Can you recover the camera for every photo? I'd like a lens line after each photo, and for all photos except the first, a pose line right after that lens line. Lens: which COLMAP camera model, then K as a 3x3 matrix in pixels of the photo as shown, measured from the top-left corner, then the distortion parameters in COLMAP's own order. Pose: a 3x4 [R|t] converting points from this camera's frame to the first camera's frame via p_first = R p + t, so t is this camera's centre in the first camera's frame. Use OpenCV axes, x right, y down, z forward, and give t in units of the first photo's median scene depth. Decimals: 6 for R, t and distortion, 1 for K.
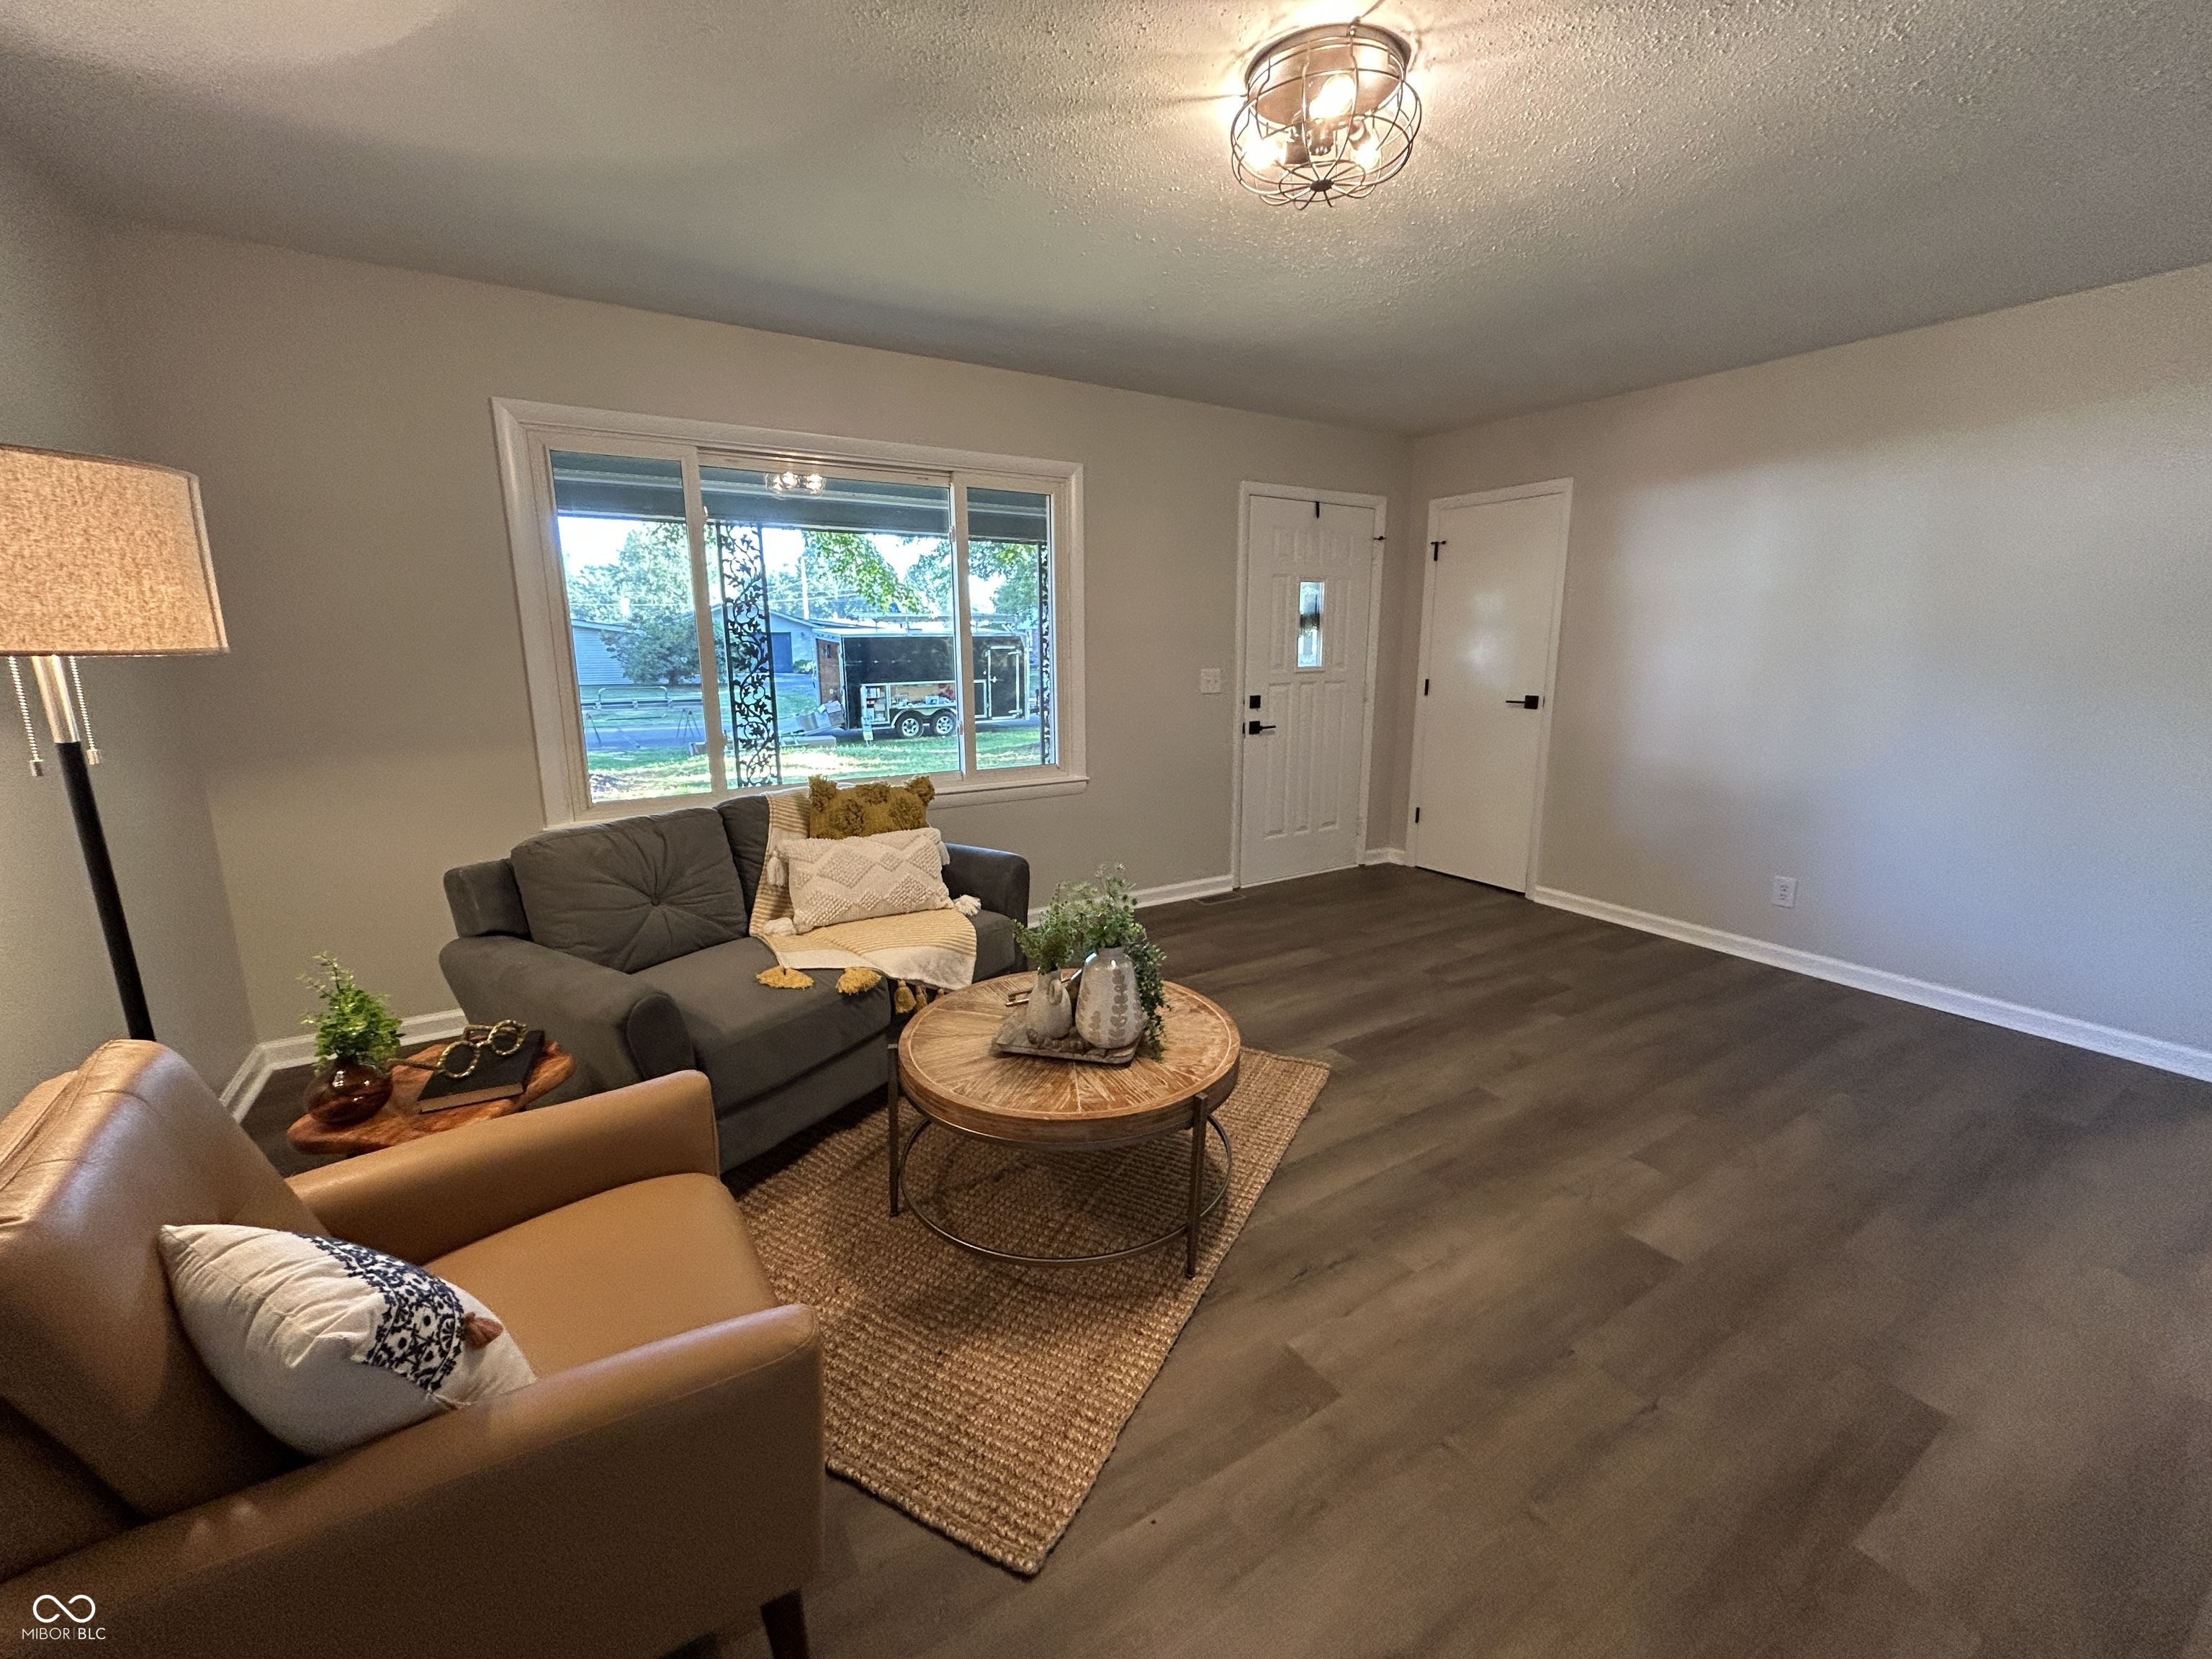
lens RADIAL K [[891.7, 0, 1104.6], [0, 891.7, 827.1], [0, 0, 1]] dist [-0.001474, -0.000821]
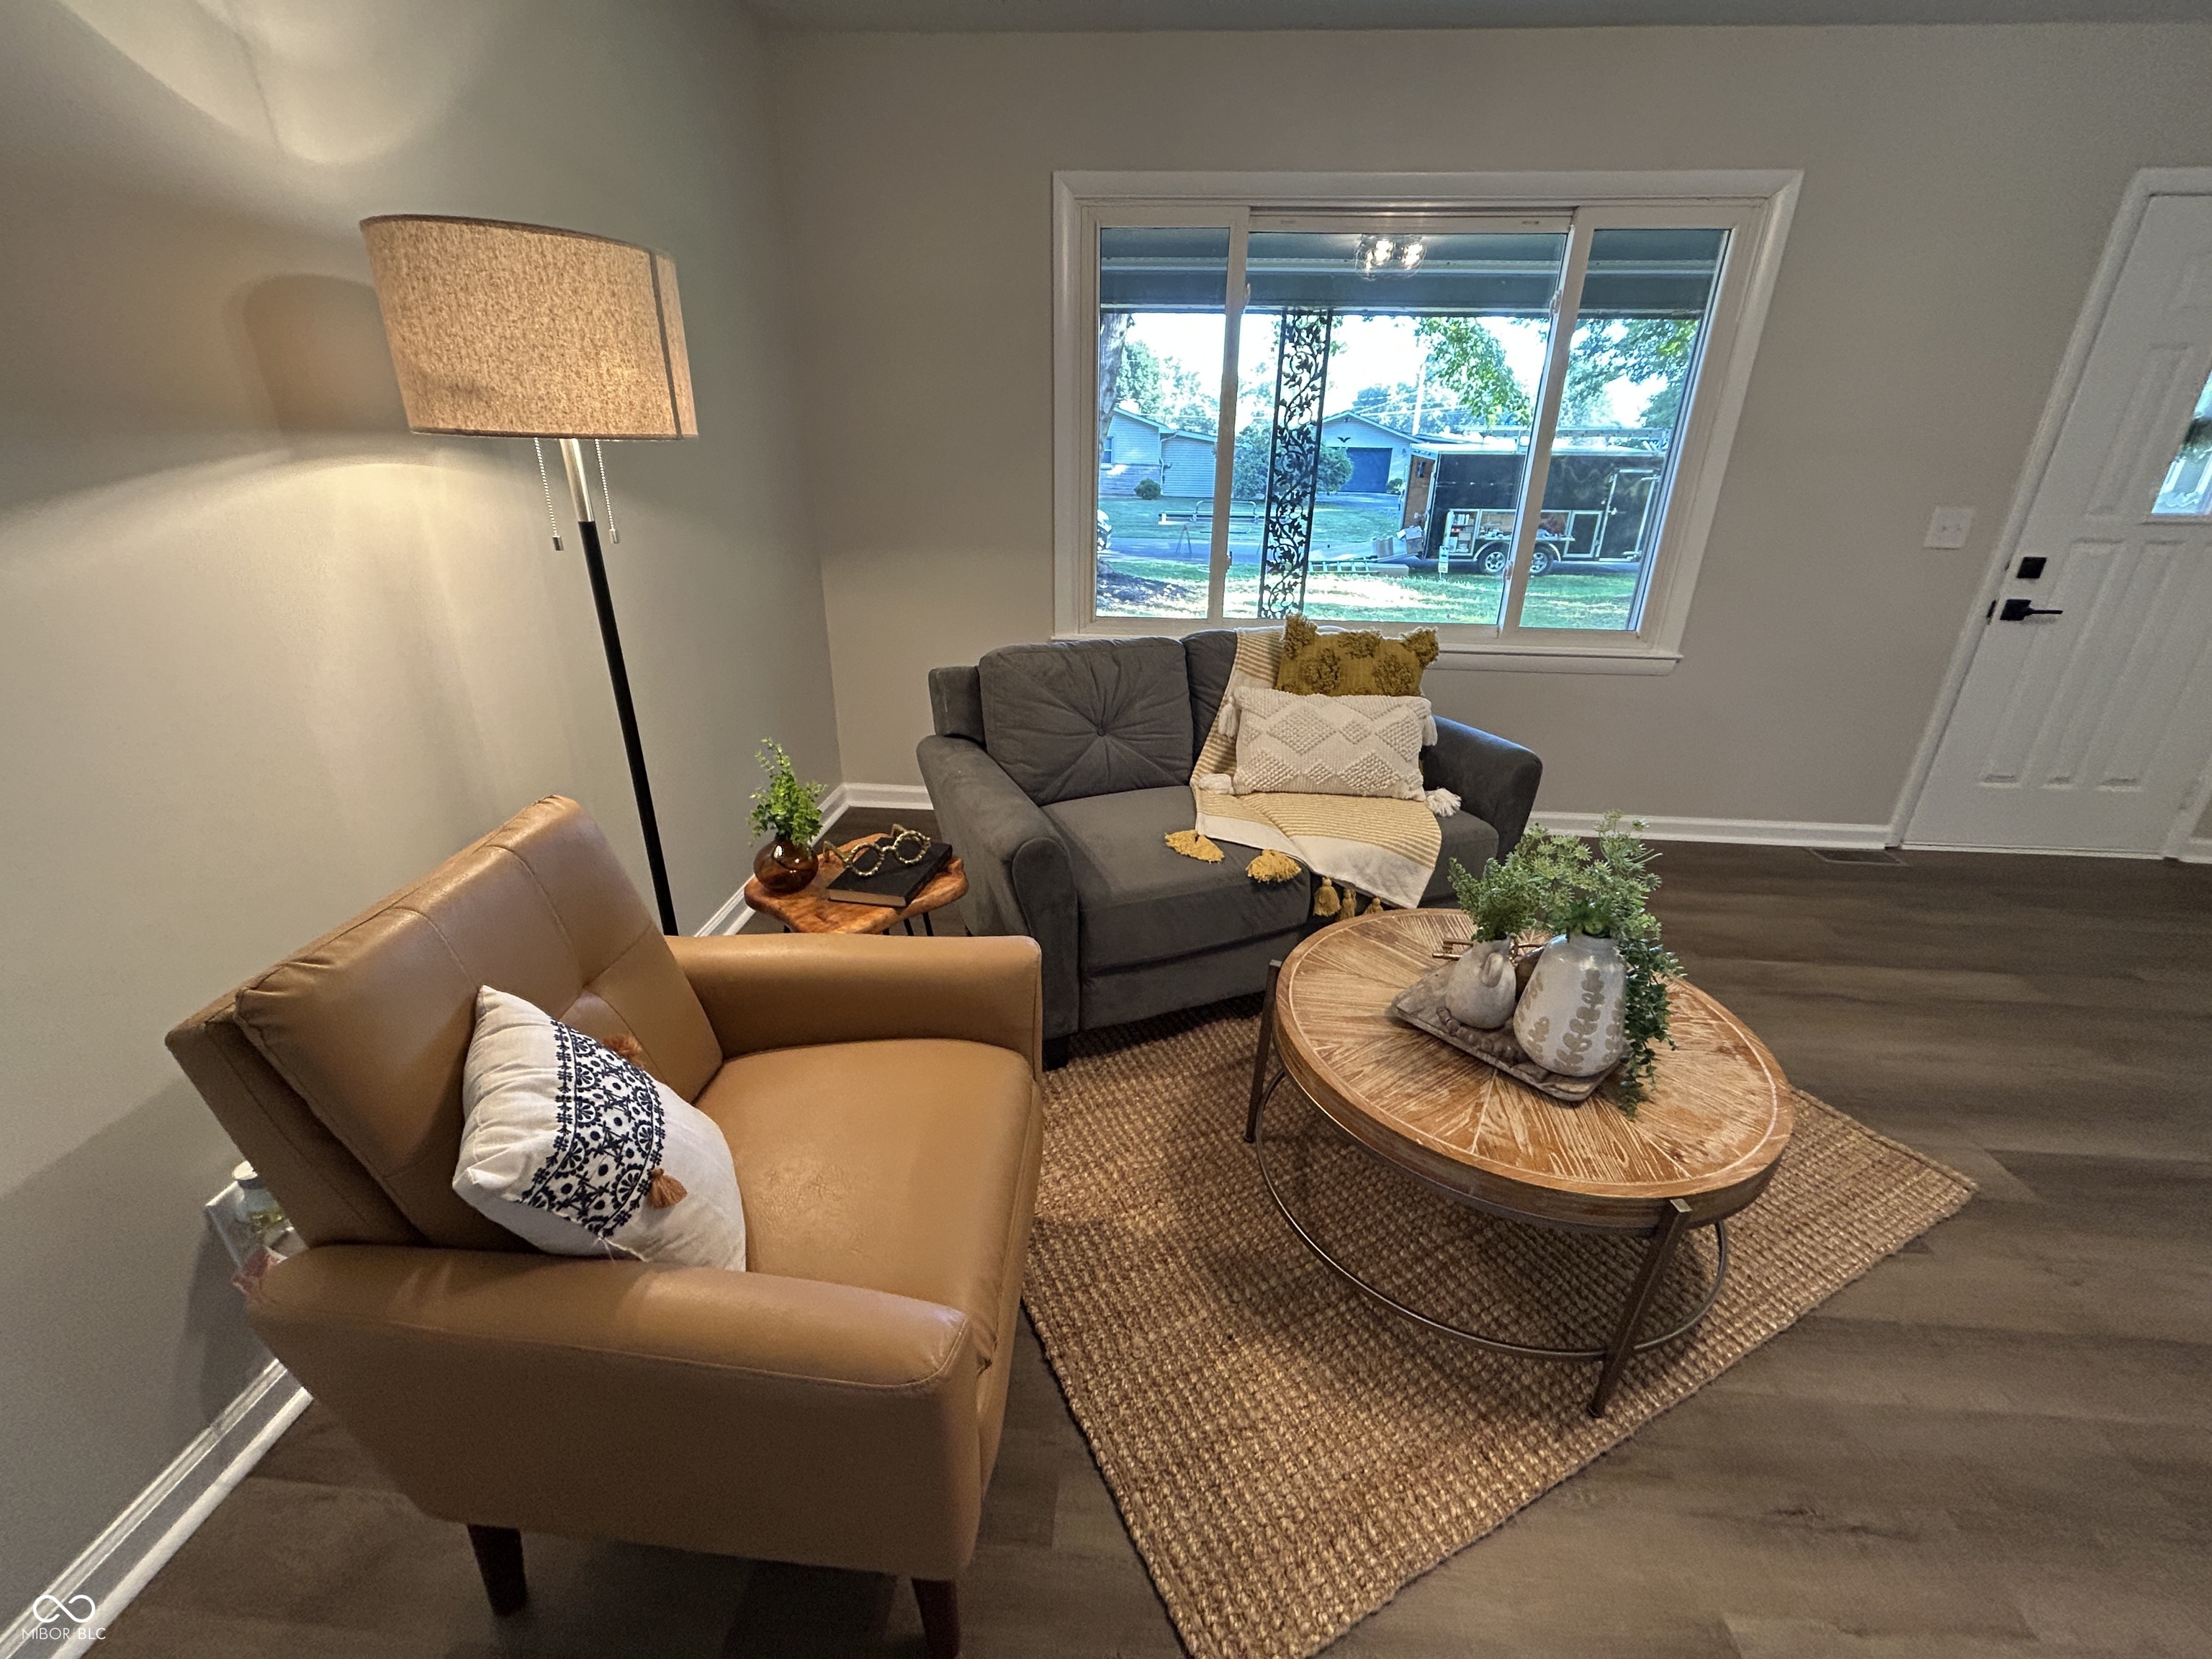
lens RADIAL K [[892.0, 0, 1107.9], [0, 892.0, 824.7], [0, 0, 1]] dist [-0.001224, 0.000605]
pose [[0.812161, 0.238906, -0.532276, 0.041814], [-0.137934, 0.965079, 0.222702, -0.038011], [0.566893, -0.107451, 0.816754, 0.230619]]
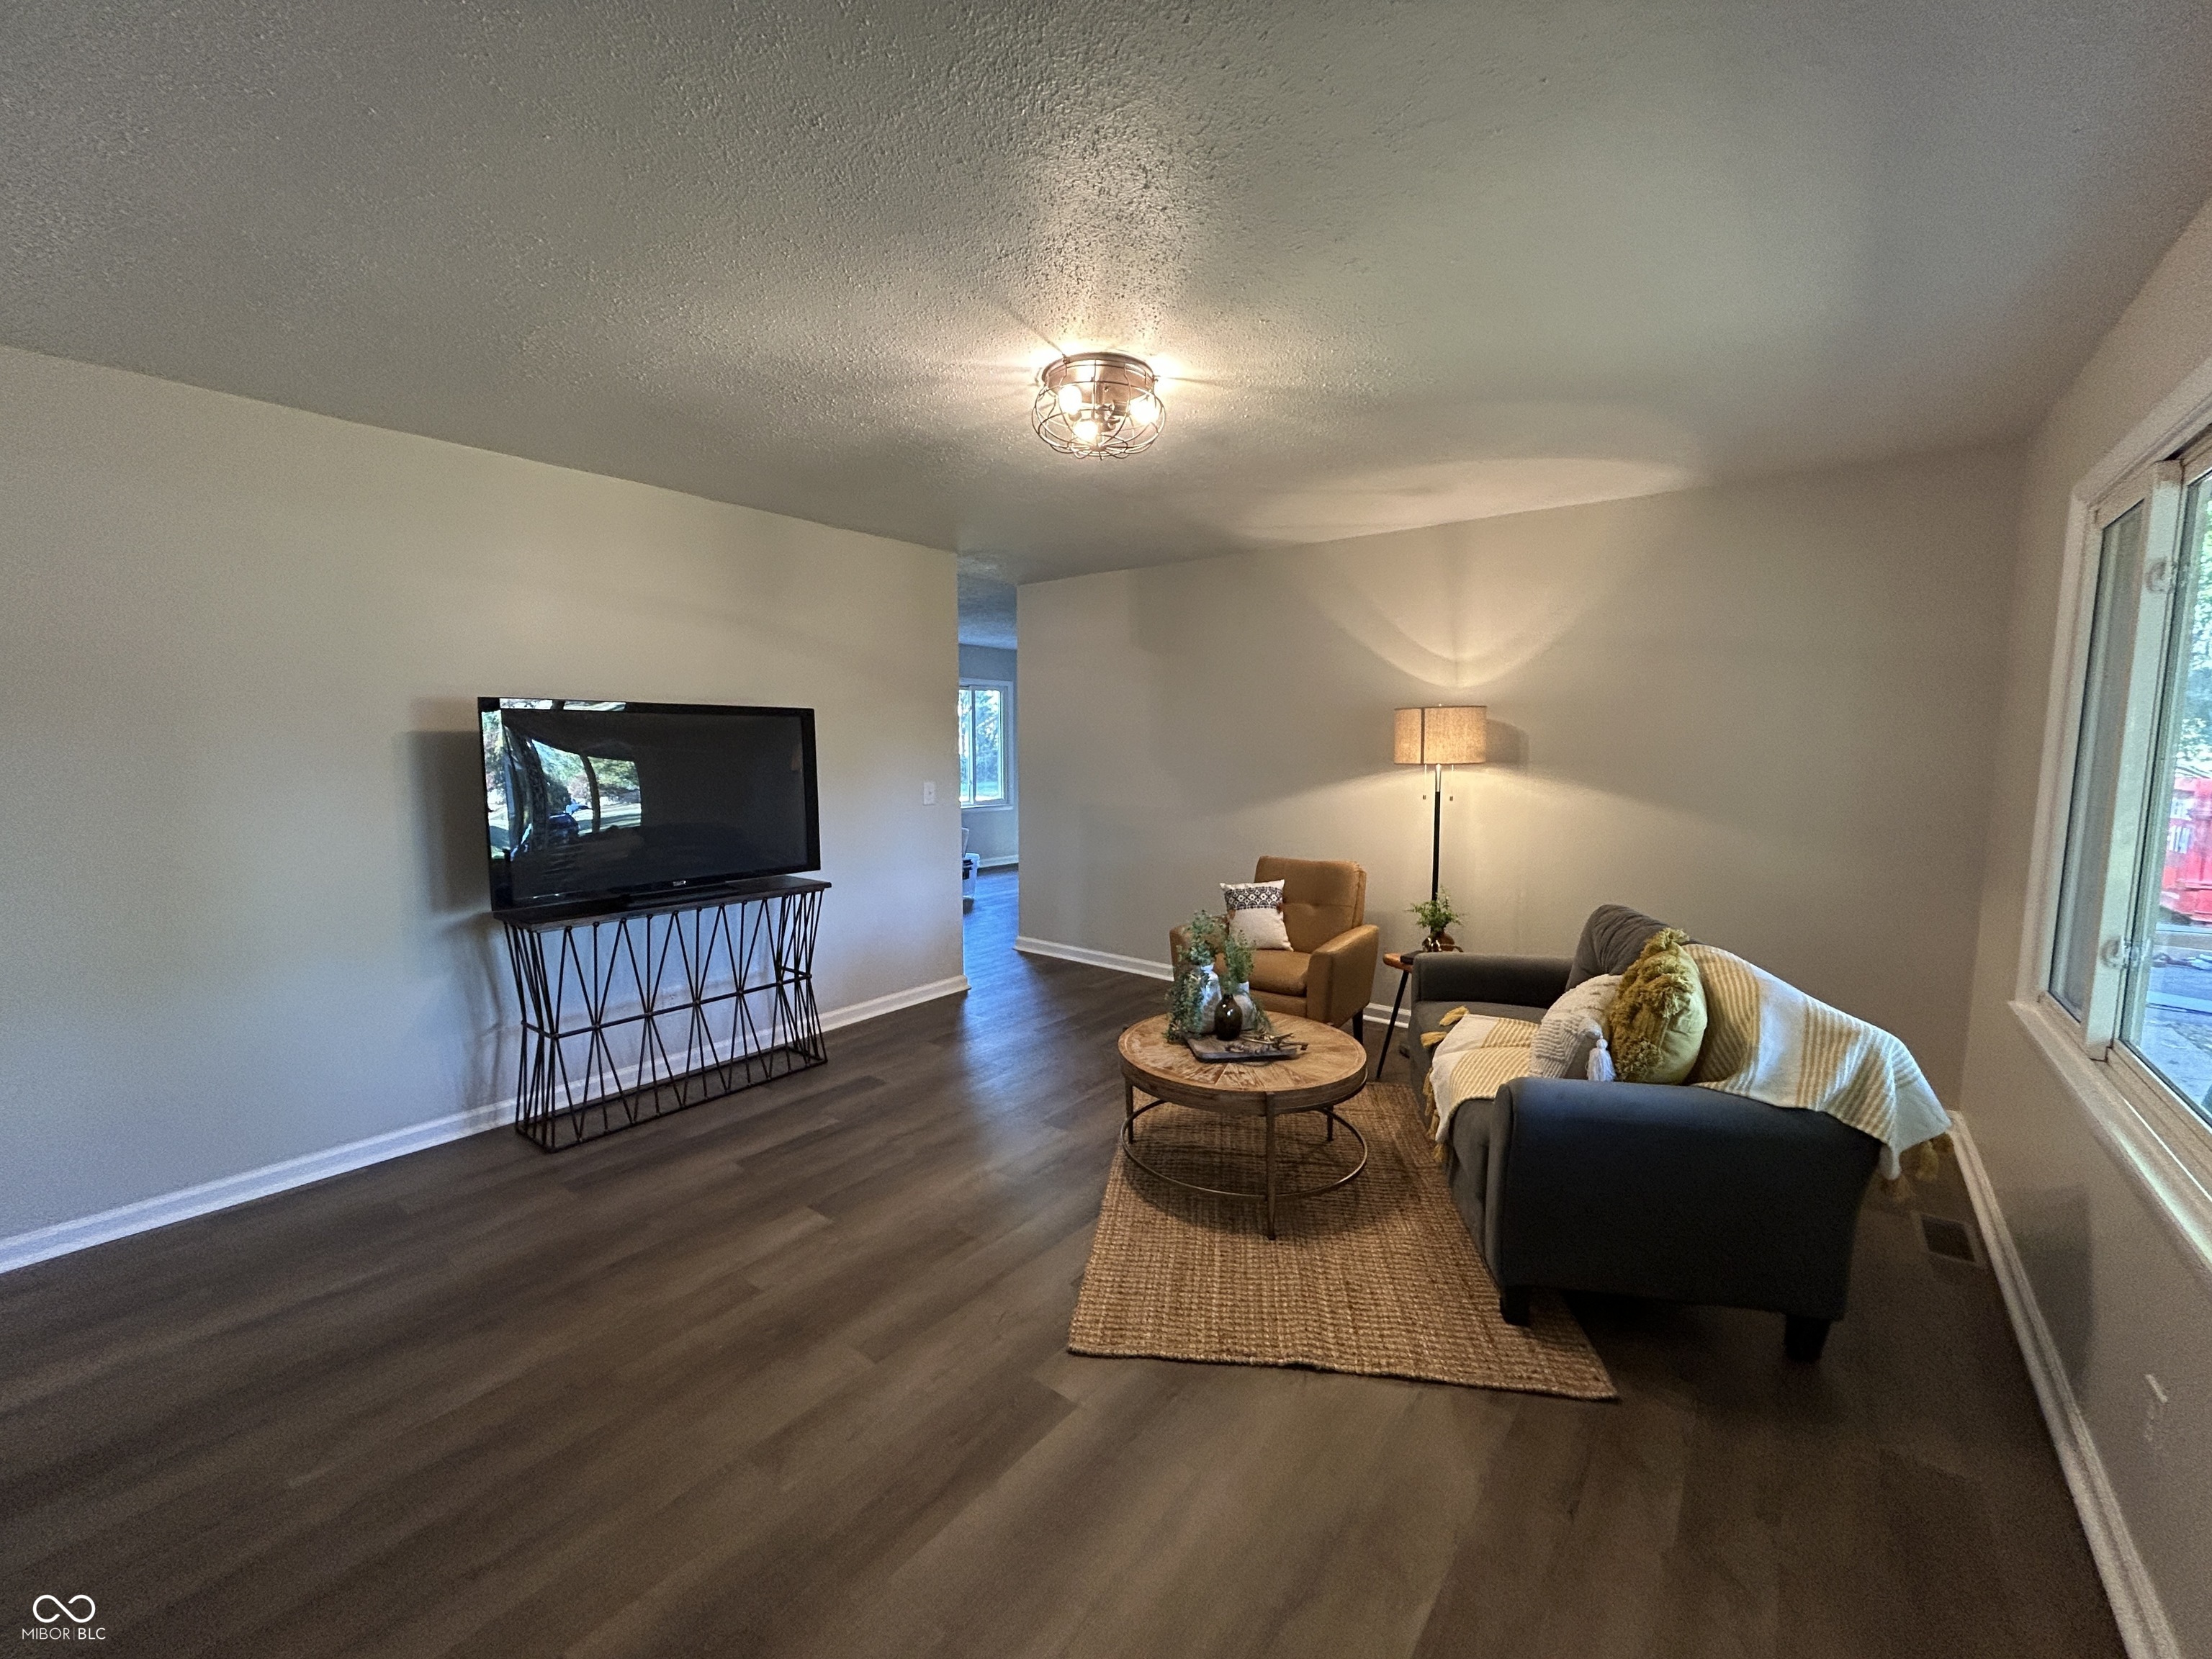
lens RADIAL K [[891.7, 0, 1104.6], [0, 891.7, 827.1], [0, 0, 1]] dist [-0.001474, -0.000821]
pose [[-0.940028, 0.028470, -0.339906, 0.597807], [-0.078608, 0.951605, 0.297101, -0.470715], [0.331915, 0.306003, -0.892297, 1.986988]]
